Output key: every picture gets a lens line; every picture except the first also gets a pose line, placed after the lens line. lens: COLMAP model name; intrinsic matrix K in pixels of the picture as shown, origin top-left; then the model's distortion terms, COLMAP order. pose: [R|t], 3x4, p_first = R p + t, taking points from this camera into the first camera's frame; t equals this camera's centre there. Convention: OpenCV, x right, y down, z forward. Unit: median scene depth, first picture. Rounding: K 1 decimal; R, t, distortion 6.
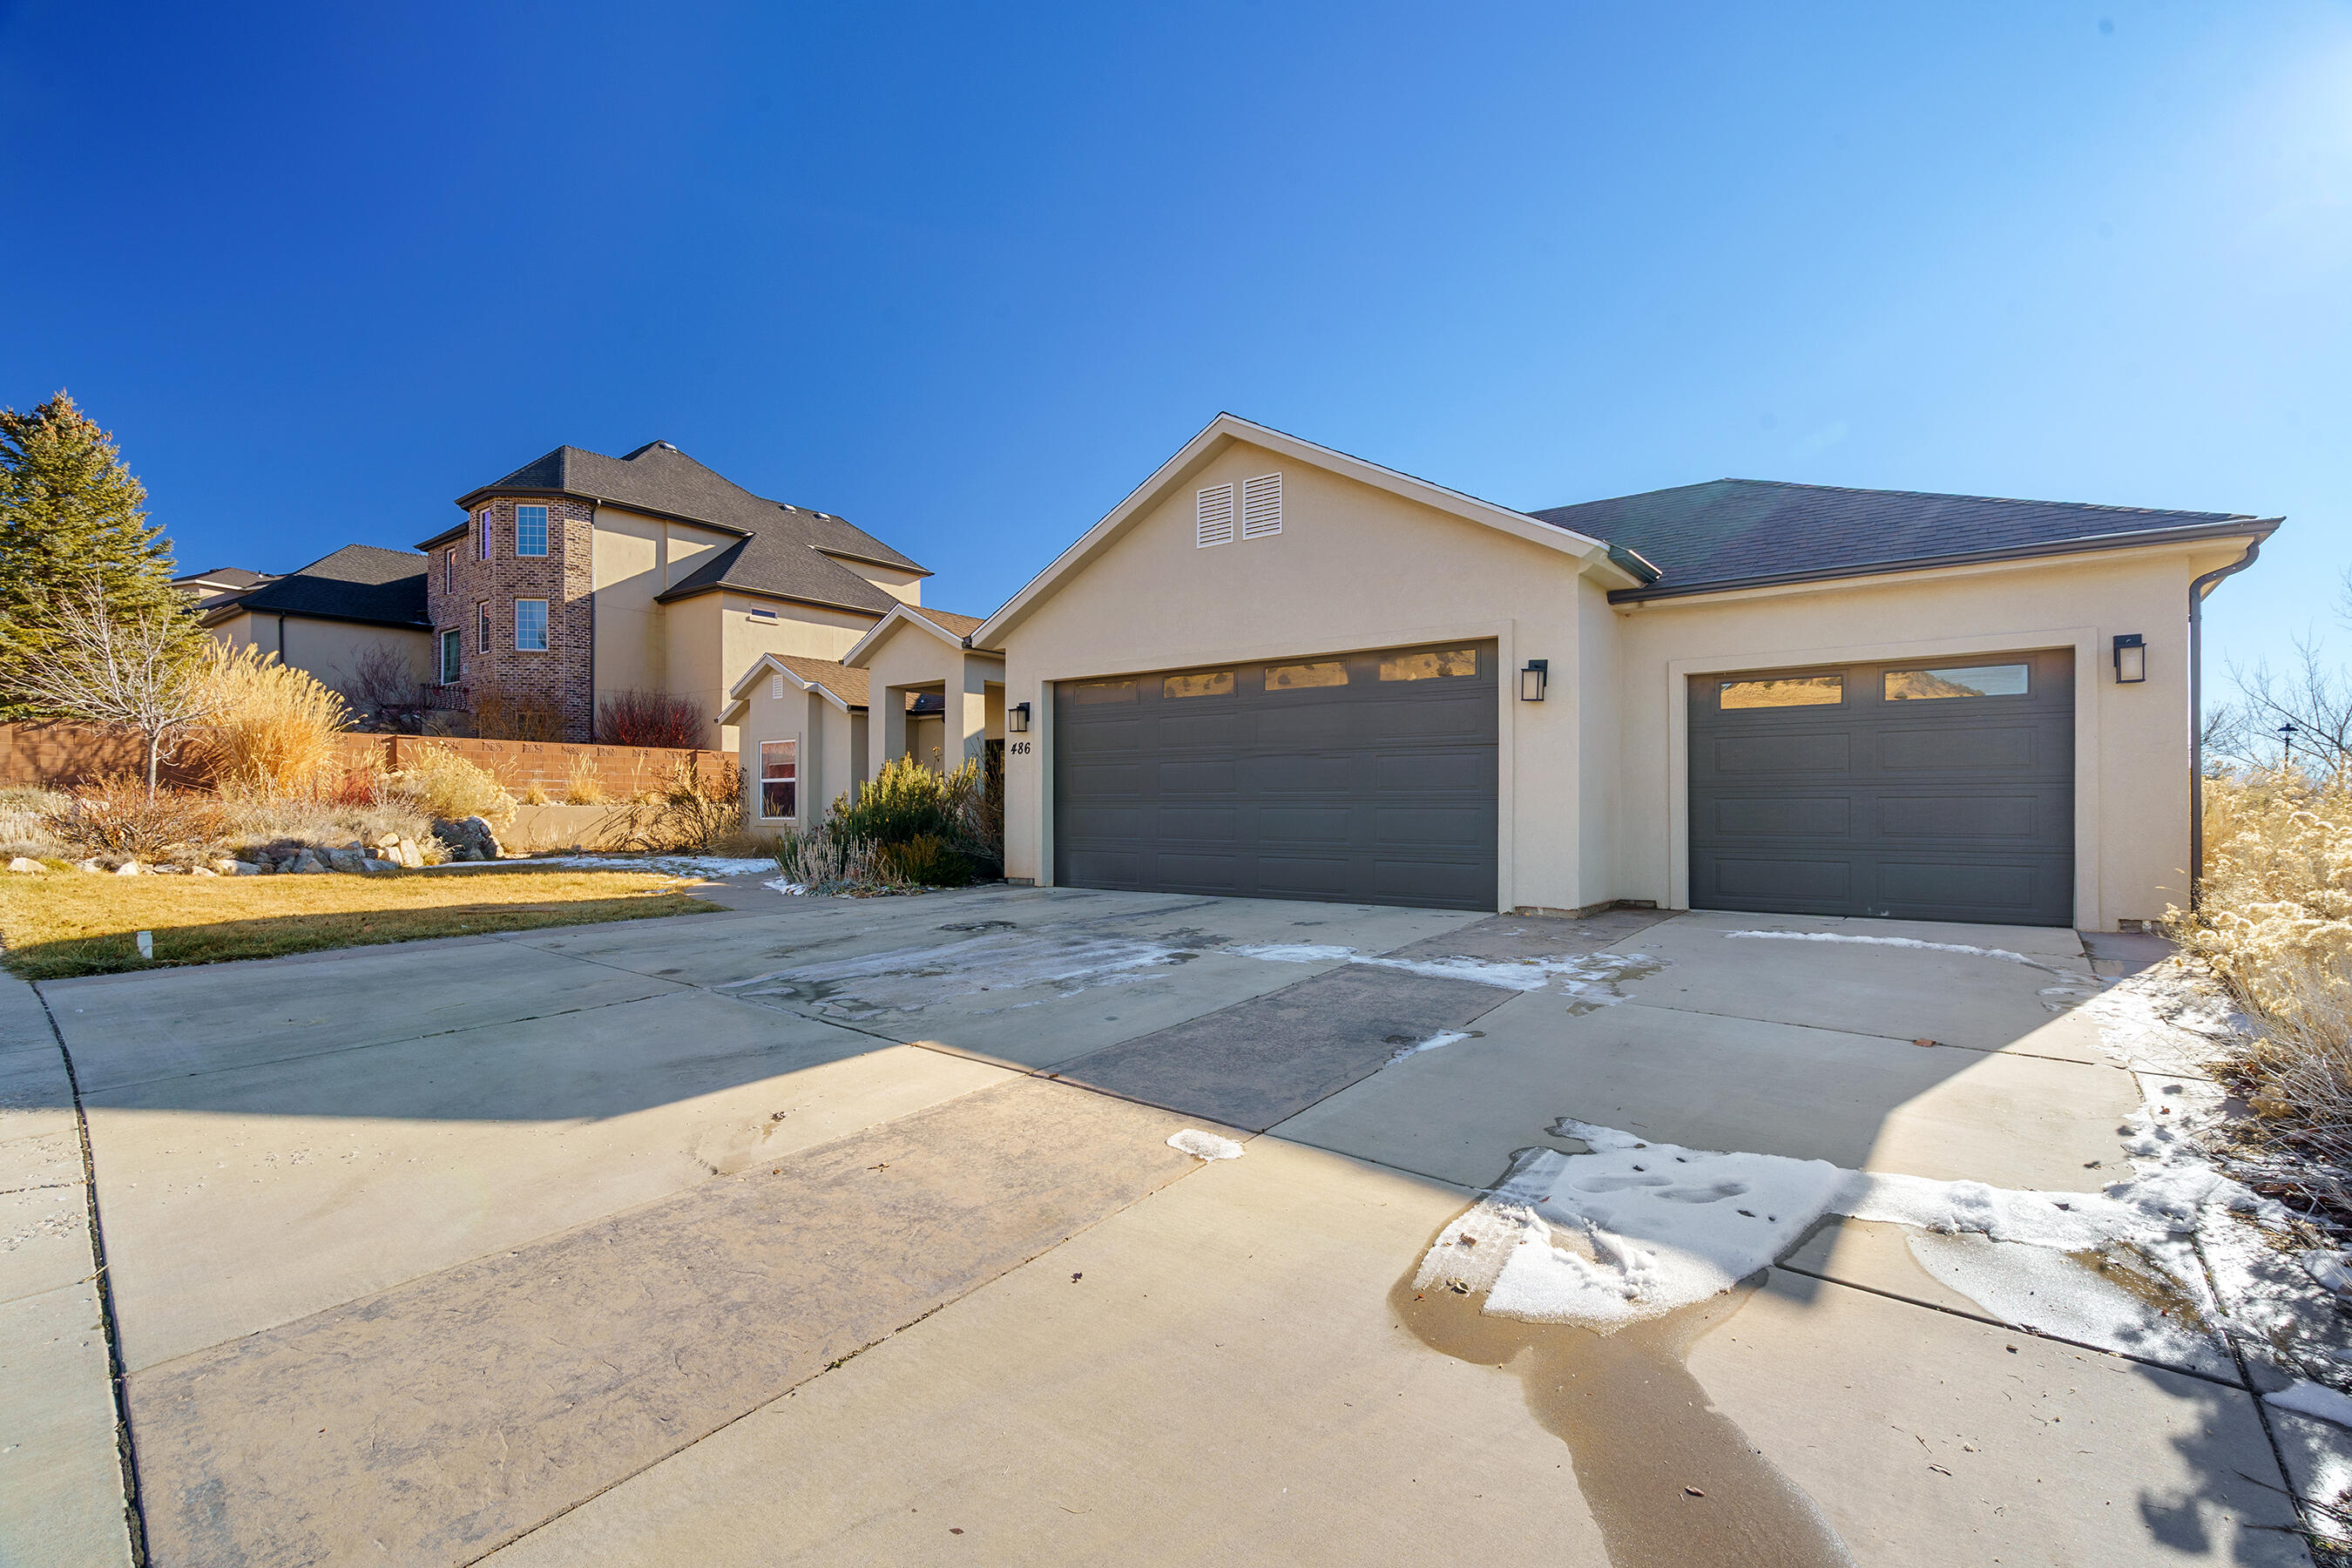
lens RADIAL K [[1081.3, 0, 1178.6], [0, 1081.3, 809.4], [0, 0, 1]] dist [-0.004914, 0.003092]
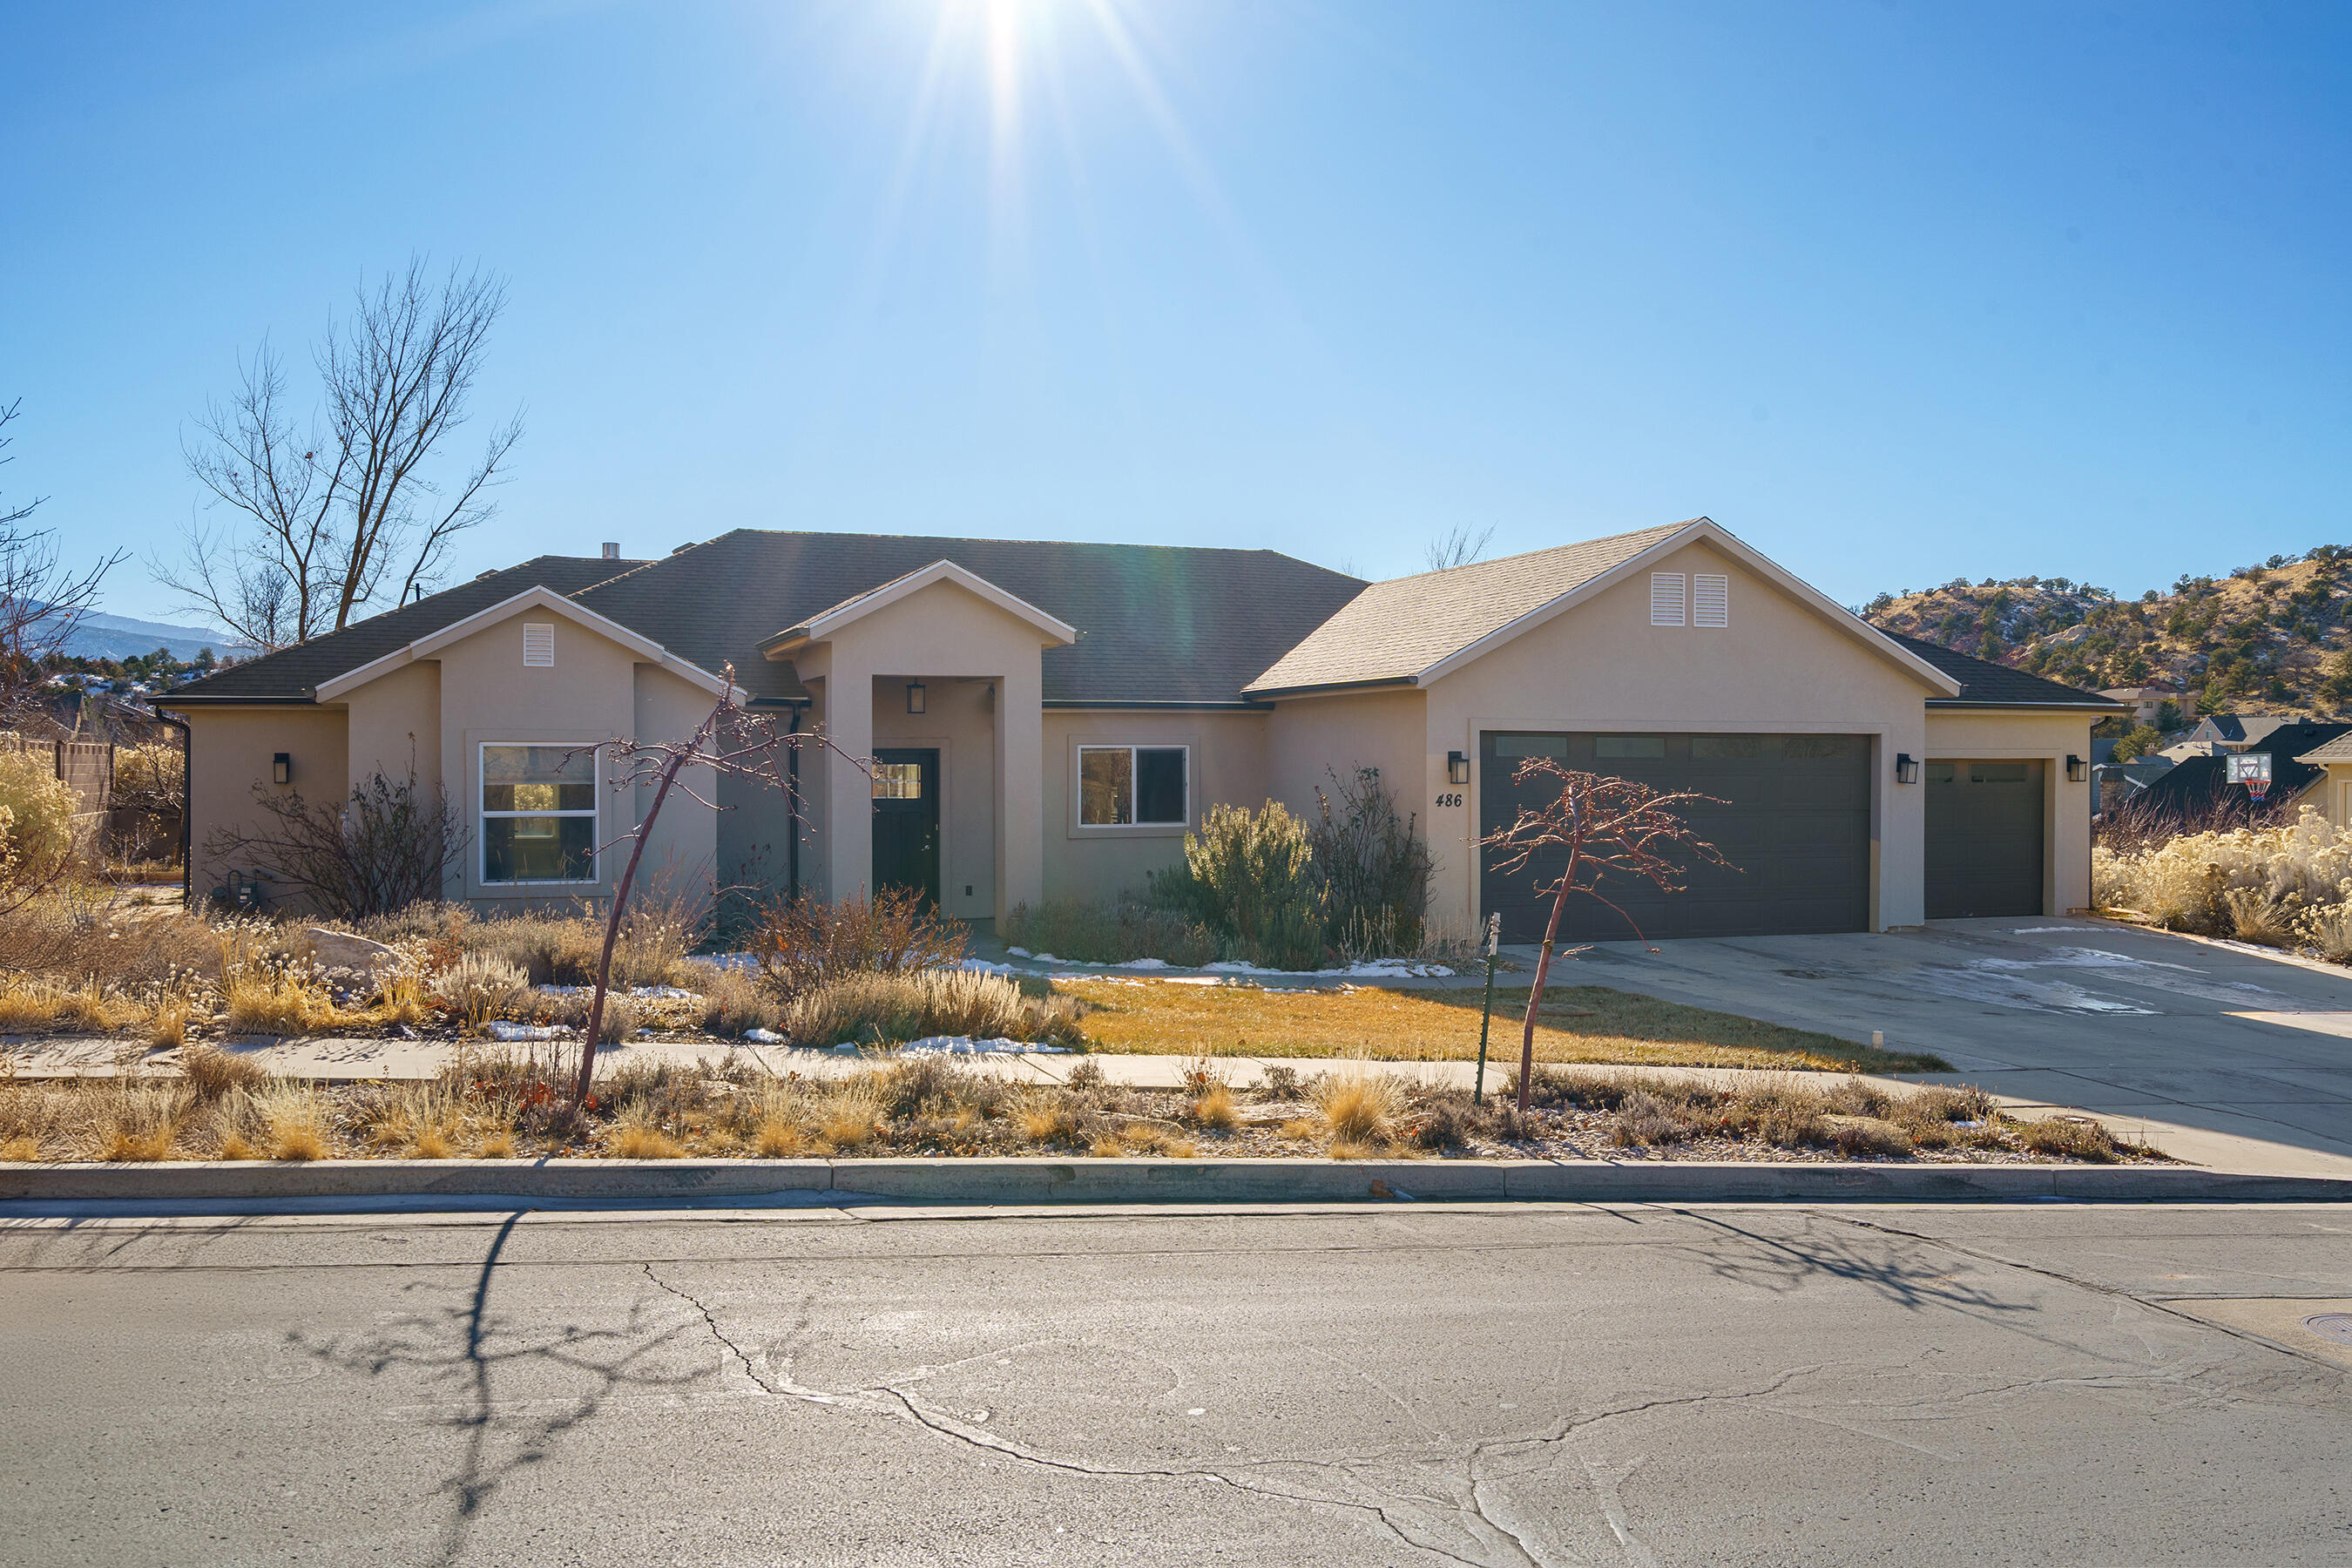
lens RADIAL K [[1979.9, 0, 1173.0], [0, 1979.9, 782.2], [0, 0, 1]] dist [0.030985, 0.000248]
pose [[0.535664, -0.006724, 0.844404, -2.179139], [-0.003093, 0.999946, 0.009925, -0.111645], [-0.844425, -0.007929, 0.535615, 0.368775]]
